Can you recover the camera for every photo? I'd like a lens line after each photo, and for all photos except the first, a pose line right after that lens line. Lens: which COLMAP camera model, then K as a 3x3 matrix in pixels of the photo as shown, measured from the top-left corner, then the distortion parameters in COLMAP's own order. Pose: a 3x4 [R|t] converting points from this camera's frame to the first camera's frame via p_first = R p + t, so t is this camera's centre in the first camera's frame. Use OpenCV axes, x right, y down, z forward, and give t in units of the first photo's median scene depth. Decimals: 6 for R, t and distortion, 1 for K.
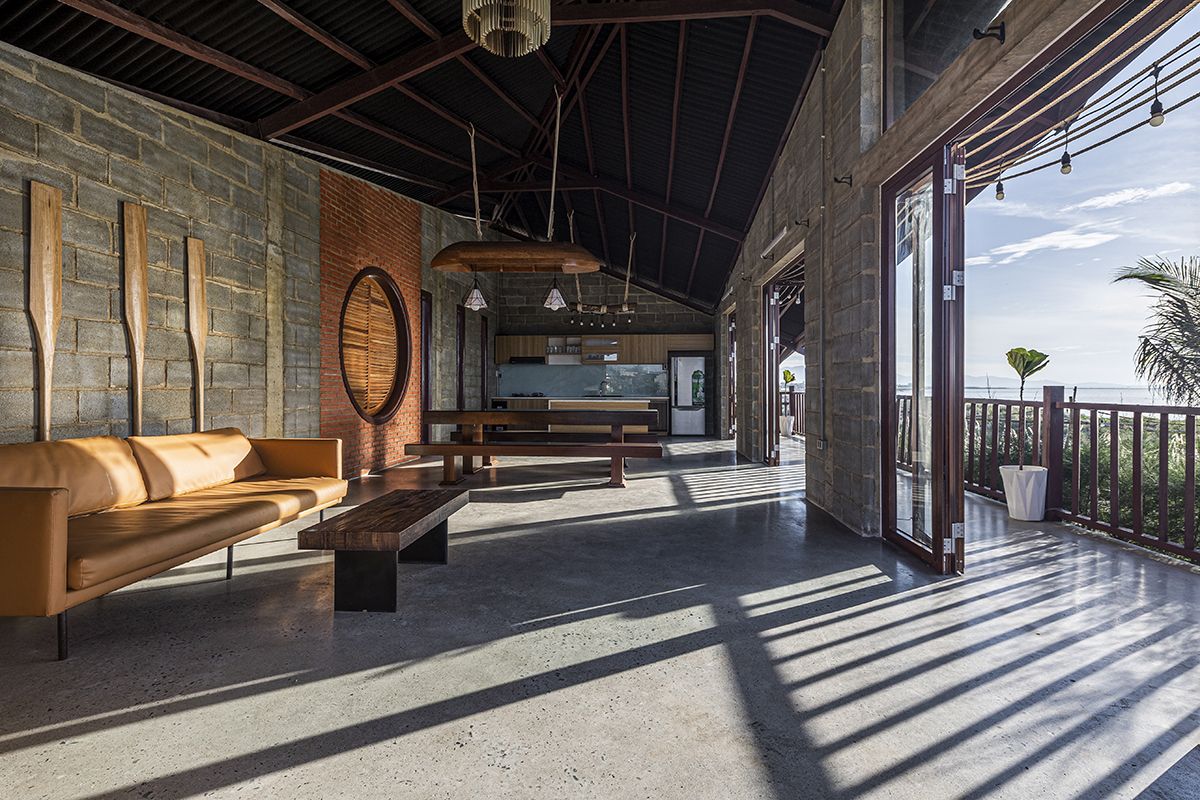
lens RADIAL K [[576.0, 0, 599.4], [0, 576.0, 385.1], [0, 0, 1]] dist [0.021226, -0.000915]
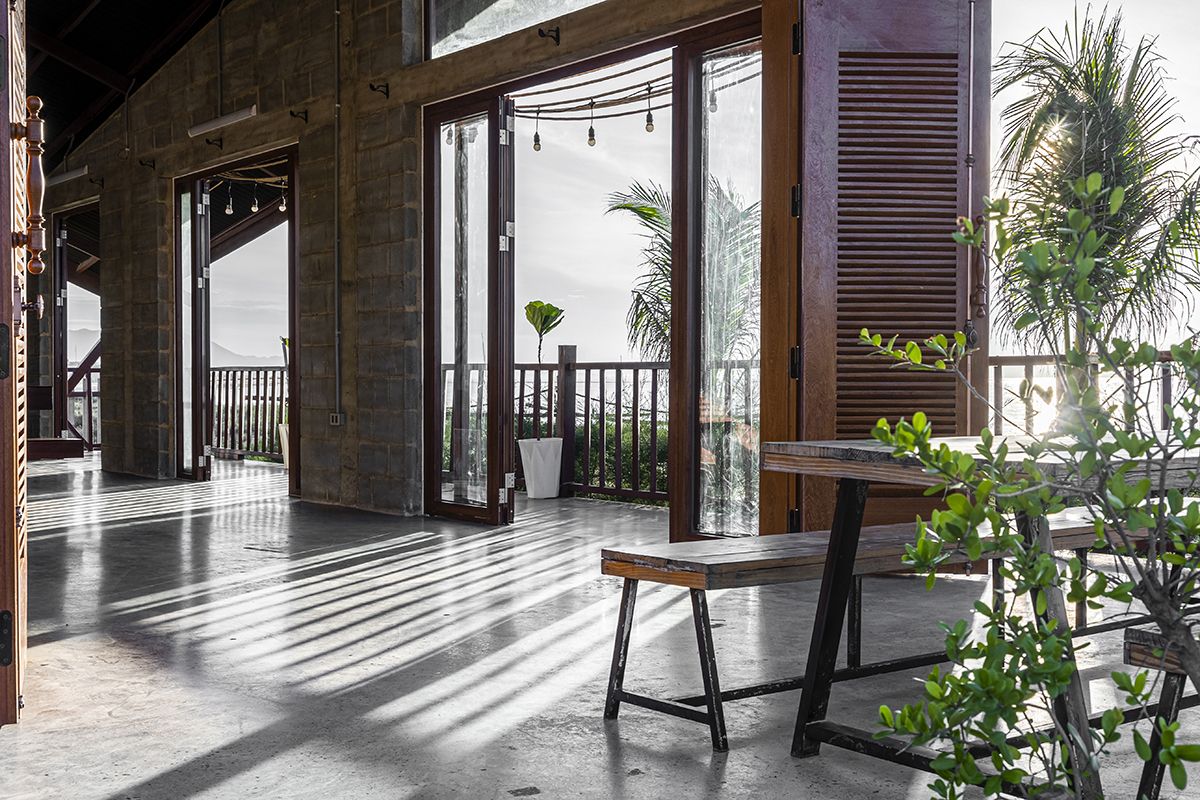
lens RADIAL K [[1443.1, 0, 600.0], [0, 1443.1, 400.0], [0, 0, 1]] dist [-0.001264, 0.000452]
pose [[0.747290, -0.010214, 0.664420, -0.629289], [-0.001931, 0.999844, 0.017543, 0.045259], [-0.664495, -0.014393, 0.747154, -0.657811]]
